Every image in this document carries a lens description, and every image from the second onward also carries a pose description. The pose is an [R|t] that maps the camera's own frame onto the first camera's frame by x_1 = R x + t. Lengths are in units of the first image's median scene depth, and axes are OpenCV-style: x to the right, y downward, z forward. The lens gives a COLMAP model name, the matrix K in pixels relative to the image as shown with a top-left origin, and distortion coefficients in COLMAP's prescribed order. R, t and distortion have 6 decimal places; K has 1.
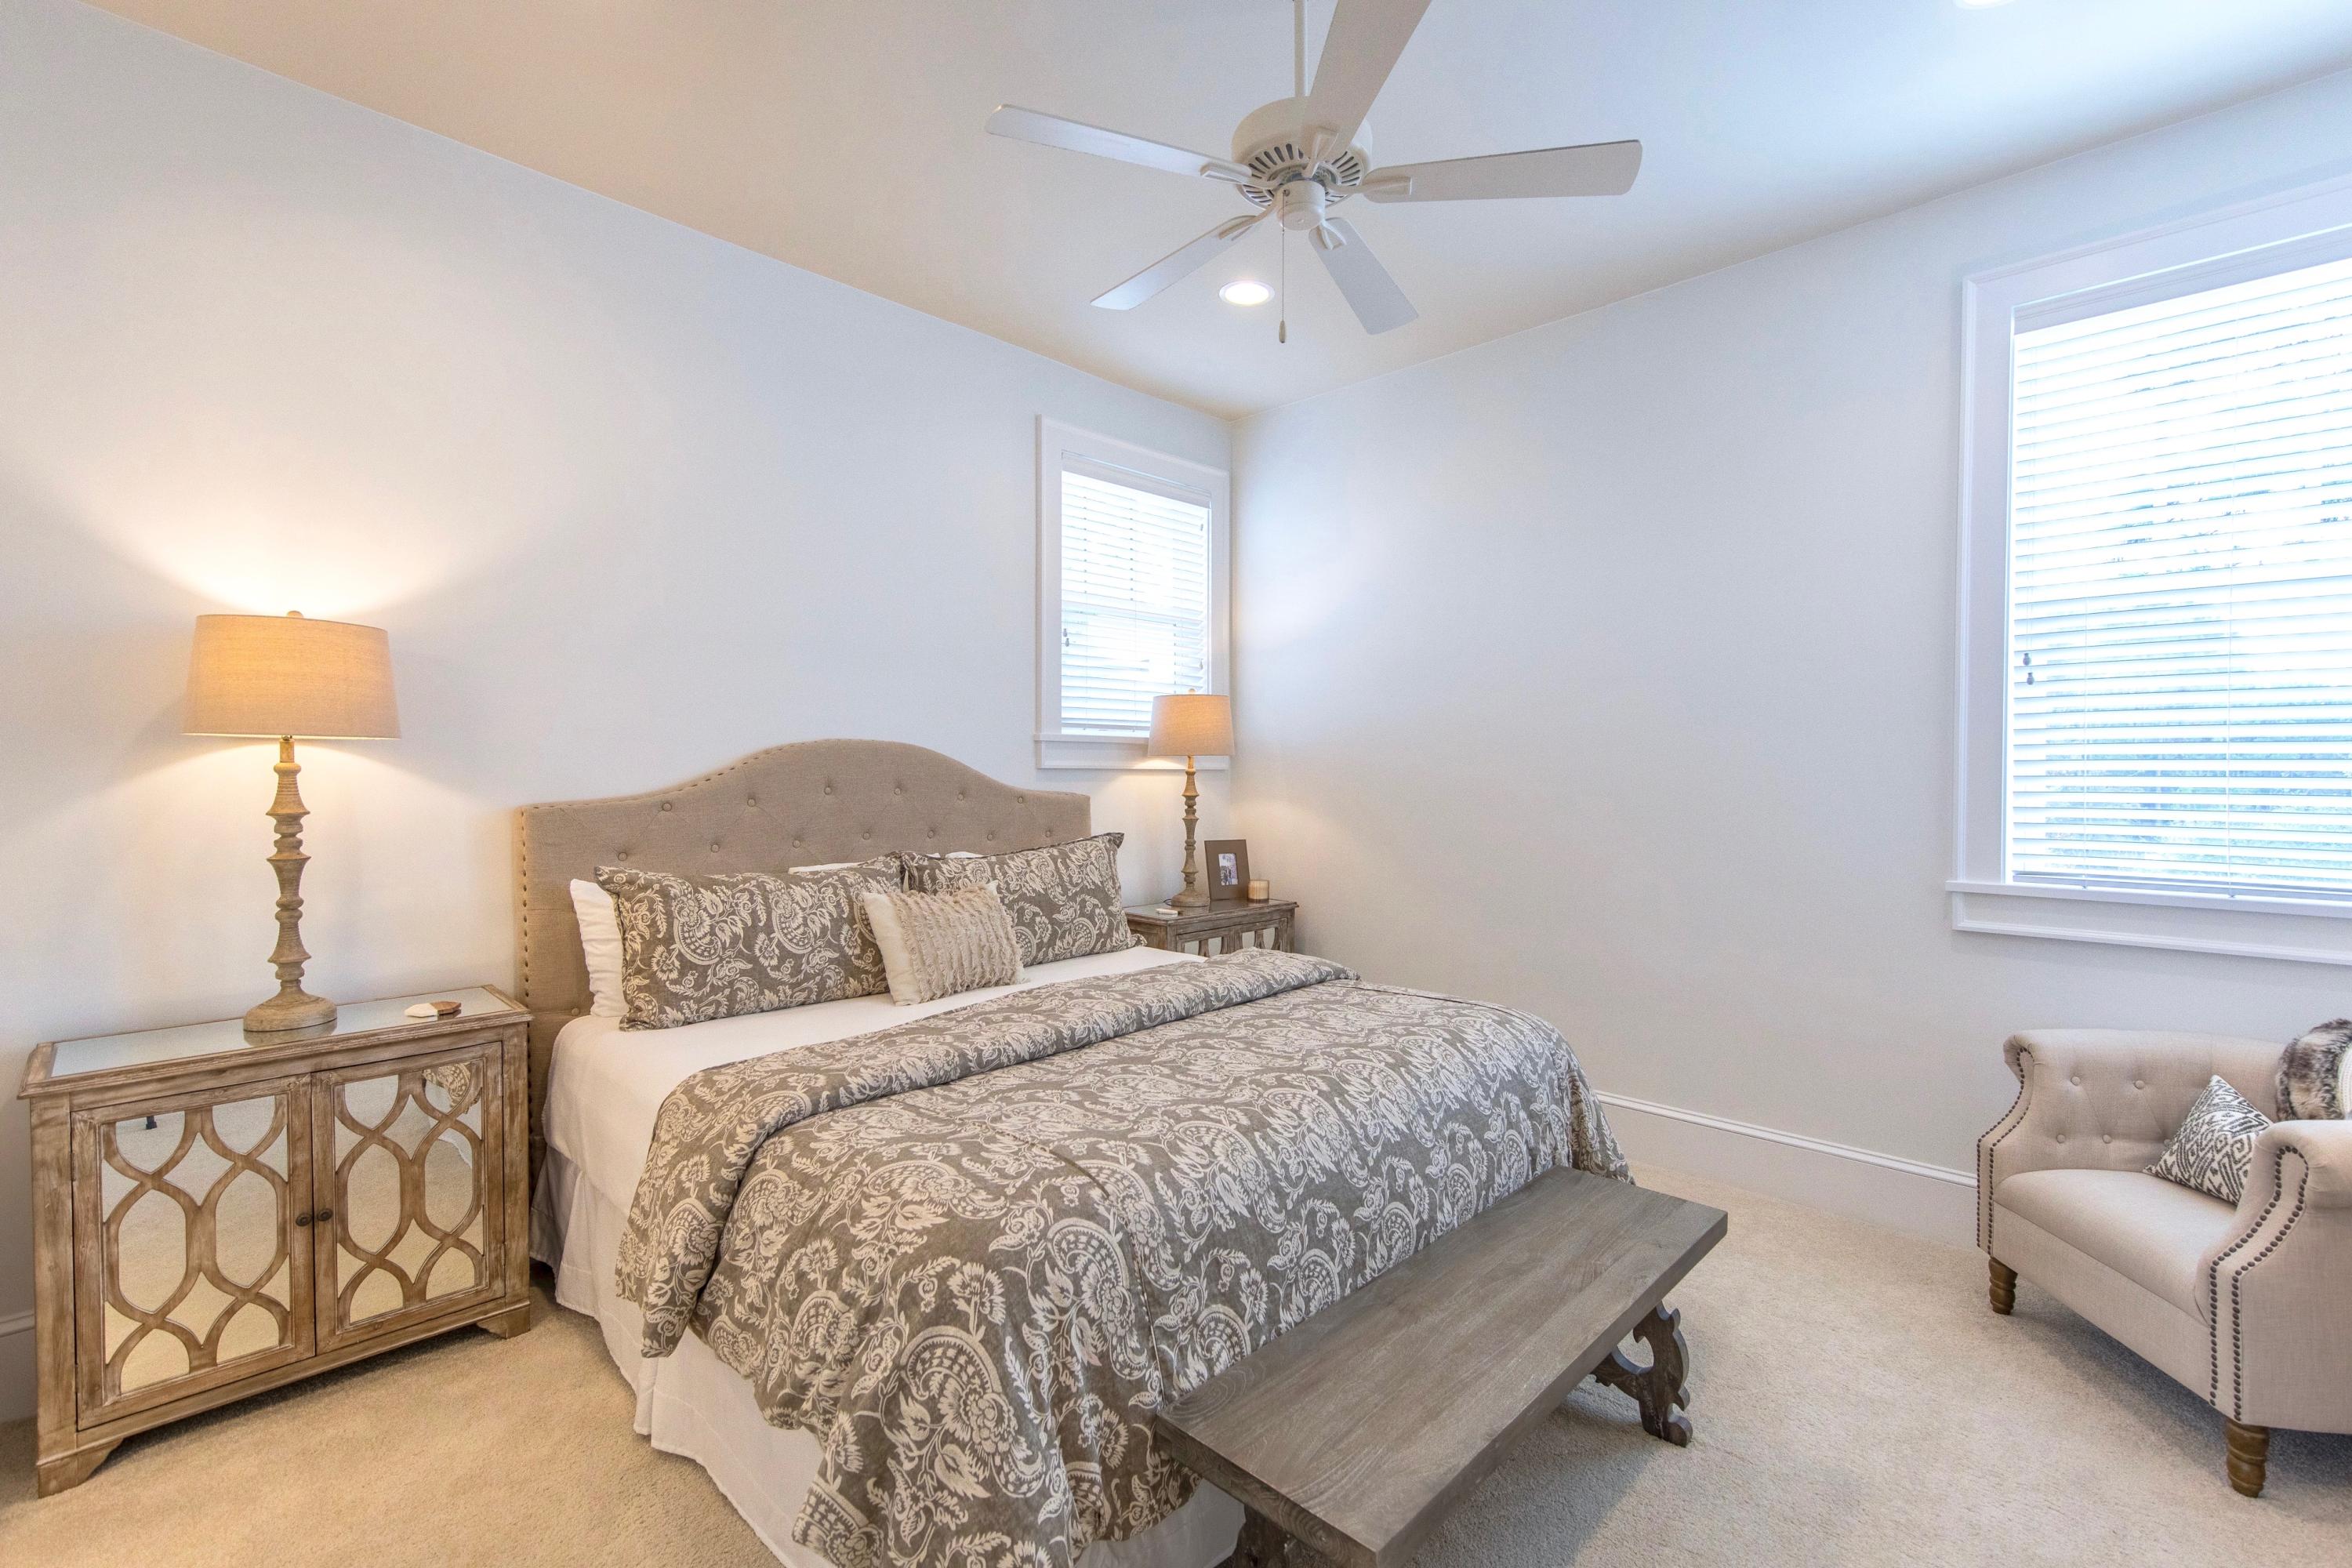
lens RADIAL K [[1044.7, 0, 1186.6], [0, 1044.7, 777.8], [0, 0, 1]] dist [0.002615, 0.000827]
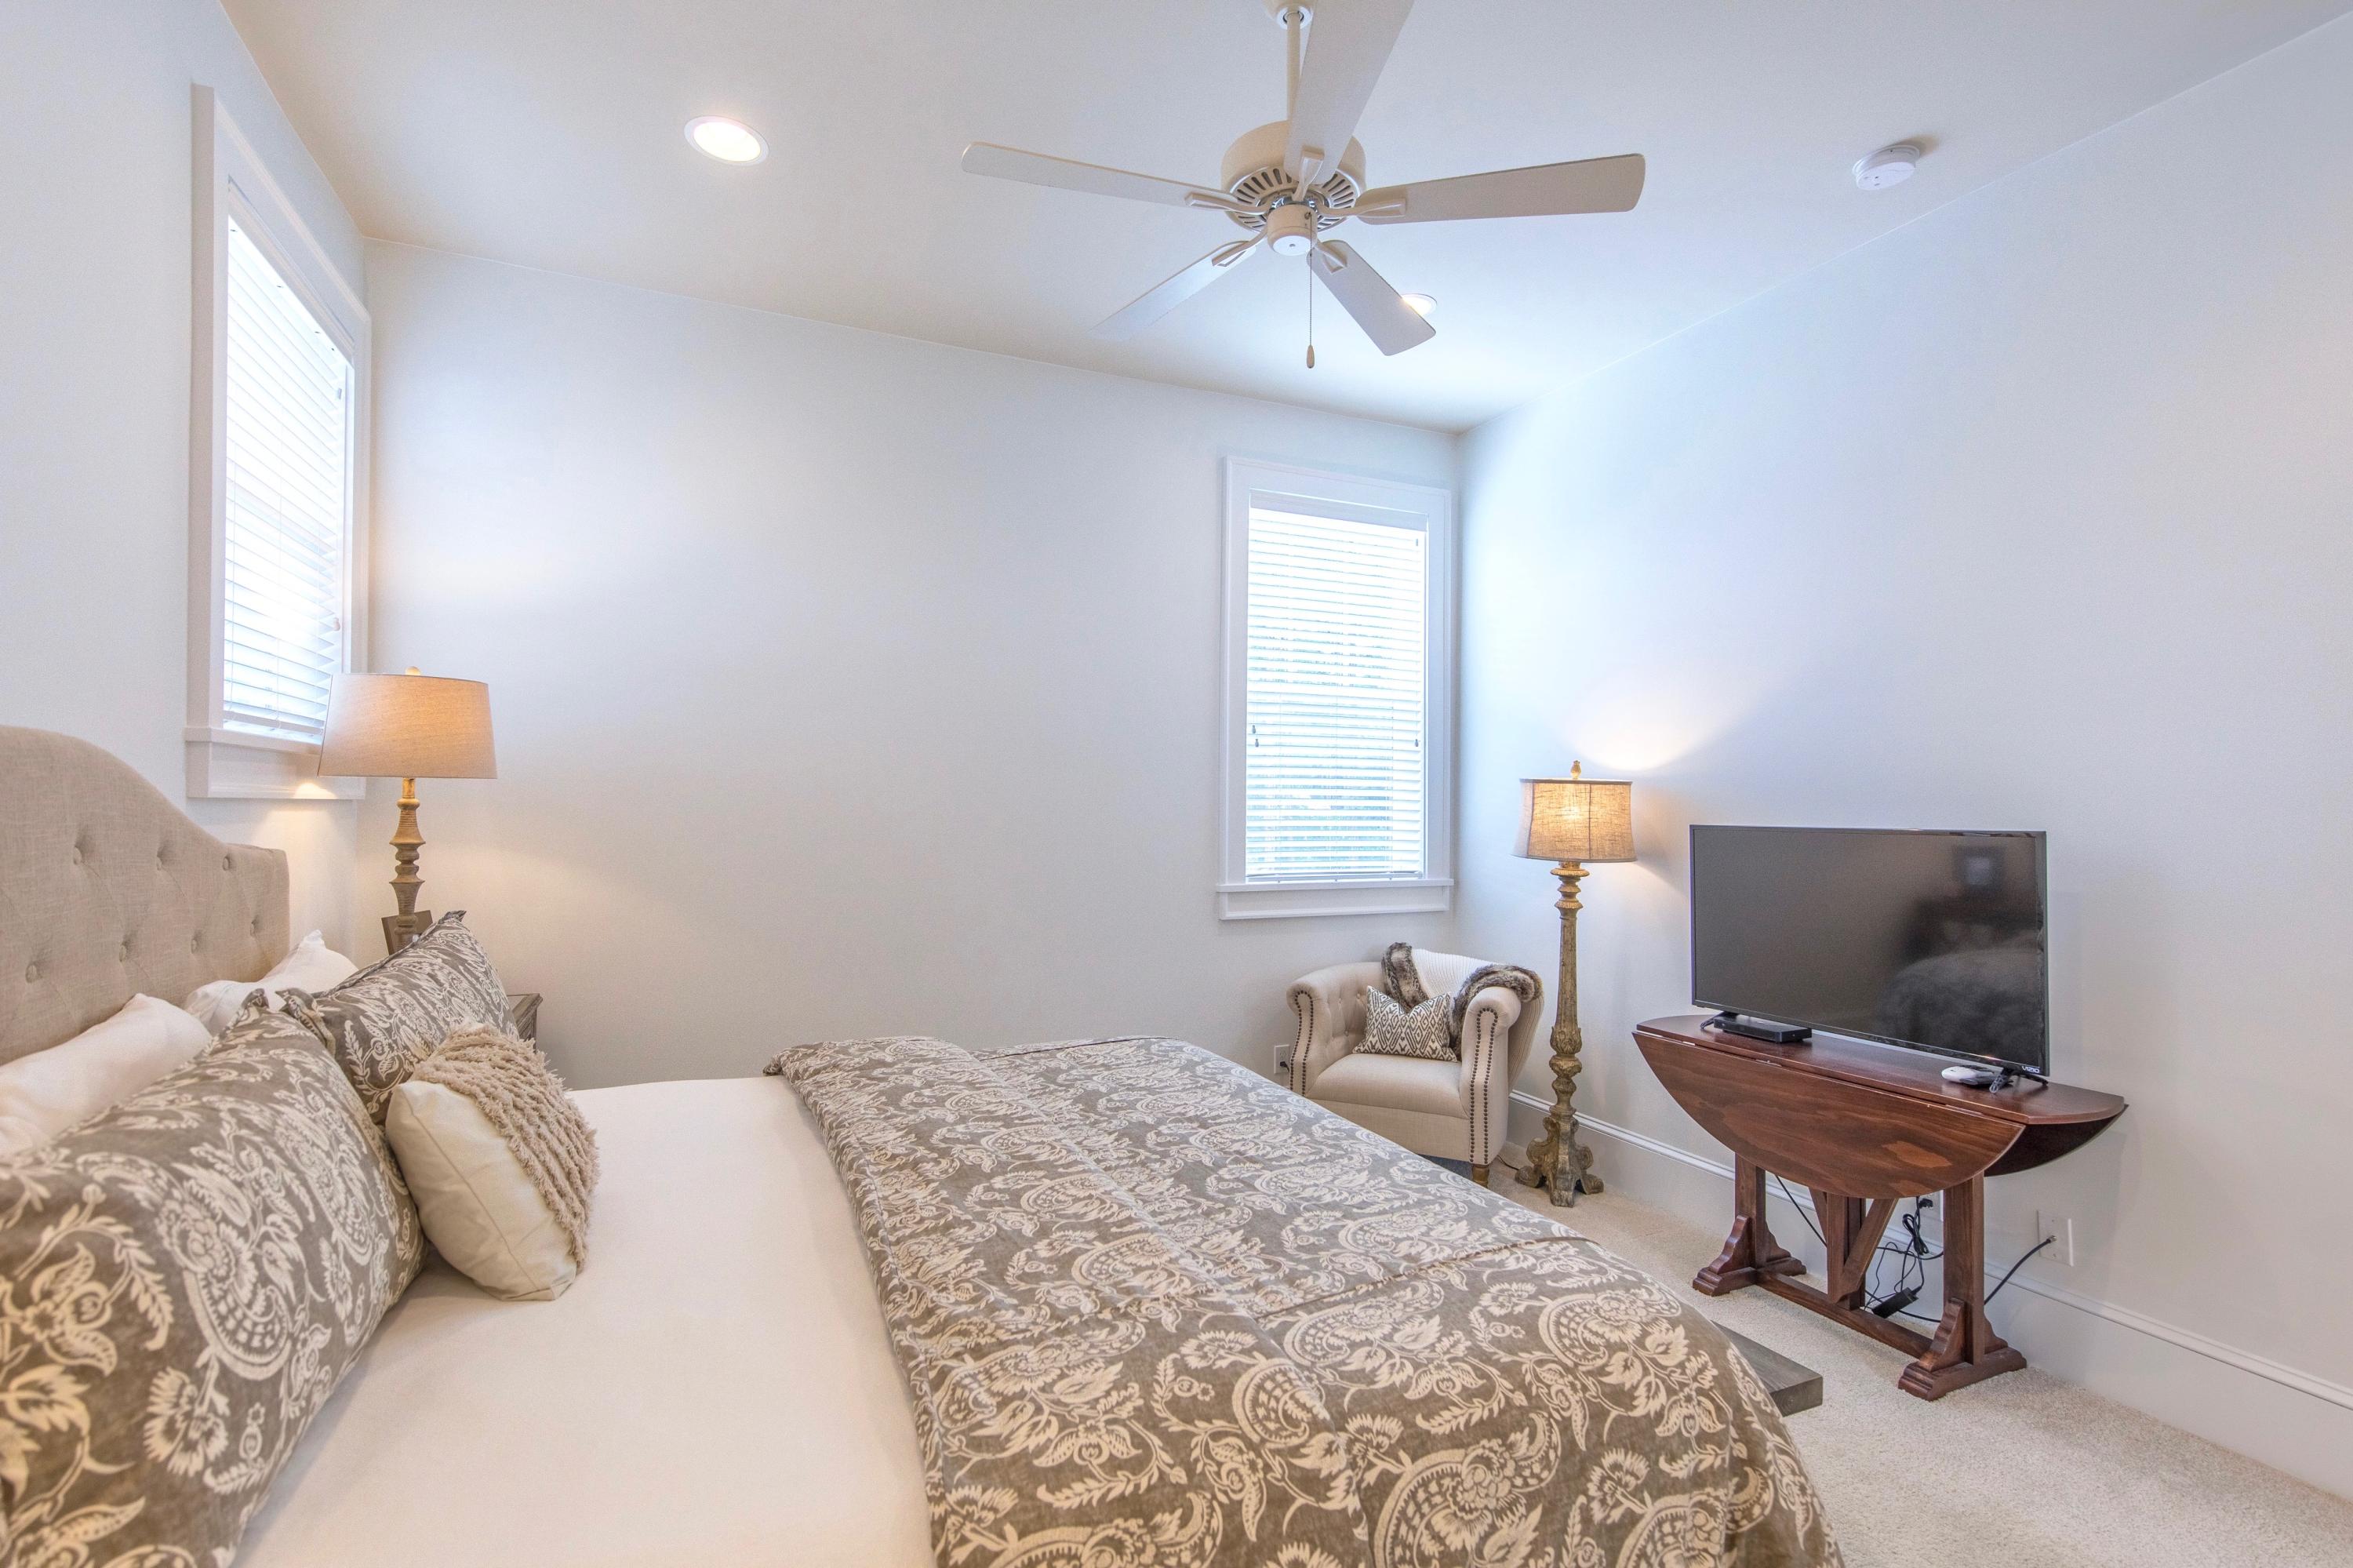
lens RADIAL K [[1070.6, 0, 1176.5], [0, 1070.6, 788.4], [0, 0, 1]] dist [-0.002569, 0.000101]
pose [[0.370114, 0.012108, 0.928907, -0.770981], [0.001172, 0.999908, -0.013500, -0.012241], [-0.928986, 0.006085, 0.370066, 0.663522]]
